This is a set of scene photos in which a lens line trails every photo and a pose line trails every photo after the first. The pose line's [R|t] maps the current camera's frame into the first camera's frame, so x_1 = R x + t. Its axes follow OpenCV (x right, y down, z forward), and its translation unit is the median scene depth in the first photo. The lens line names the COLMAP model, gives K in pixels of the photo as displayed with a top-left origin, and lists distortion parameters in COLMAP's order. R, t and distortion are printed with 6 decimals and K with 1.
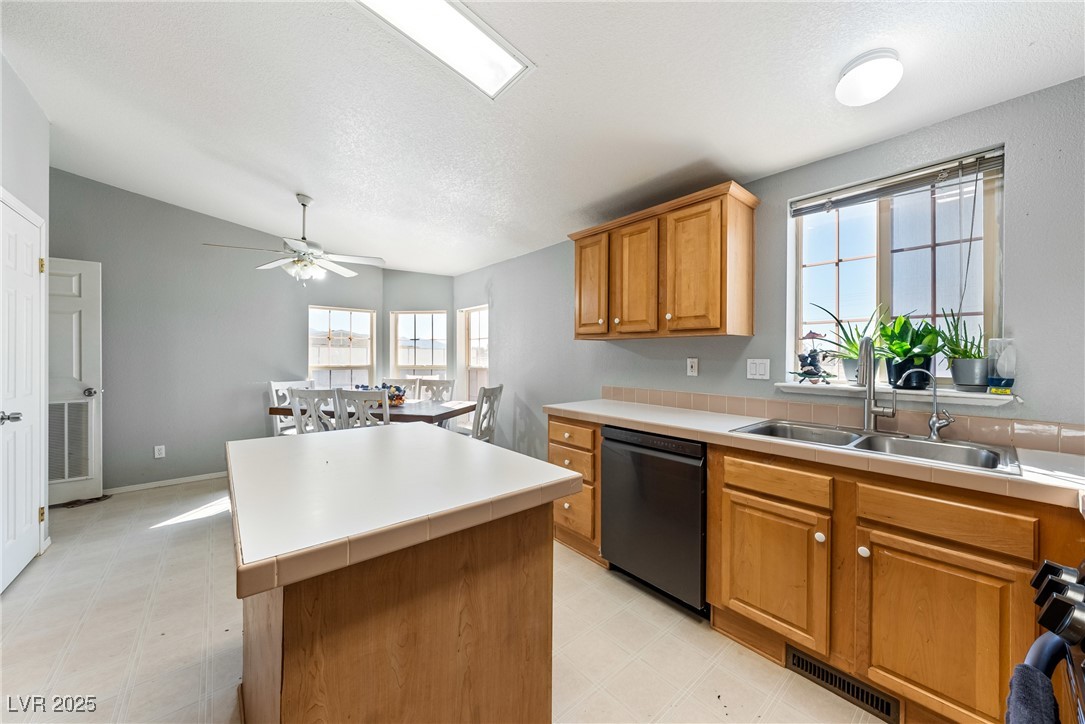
lens RADIAL K [[384.8, 0, 542.9], [0, 384.8, 355.9], [0, 0, 1]] dist [-0.001981, 0.000010]
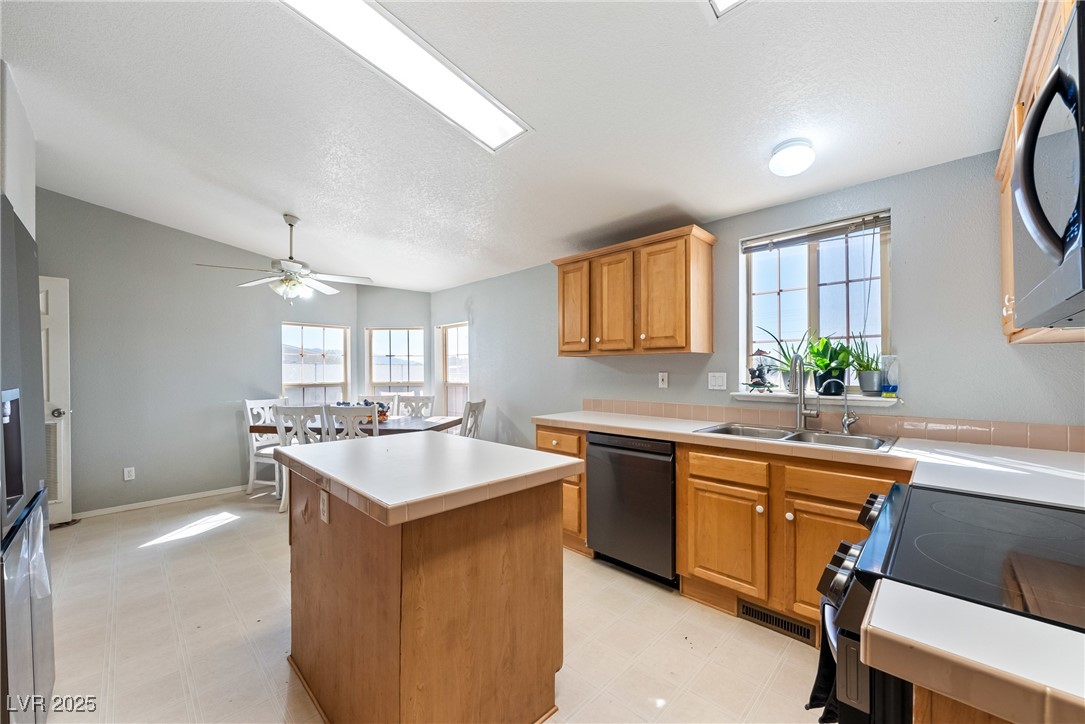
lens RADIAL K [[413.7, 0, 542.7], [0, 413.7, 369.7], [0, 0, 1]] dist [0.000705, -0.000004]
pose [[0.996062, -0.008048, 0.088289, -0.095475], [0.008357, 0.999960, -0.003139, -0.001271], [-0.088260, 0.003865, 0.996090, -0.242319]]
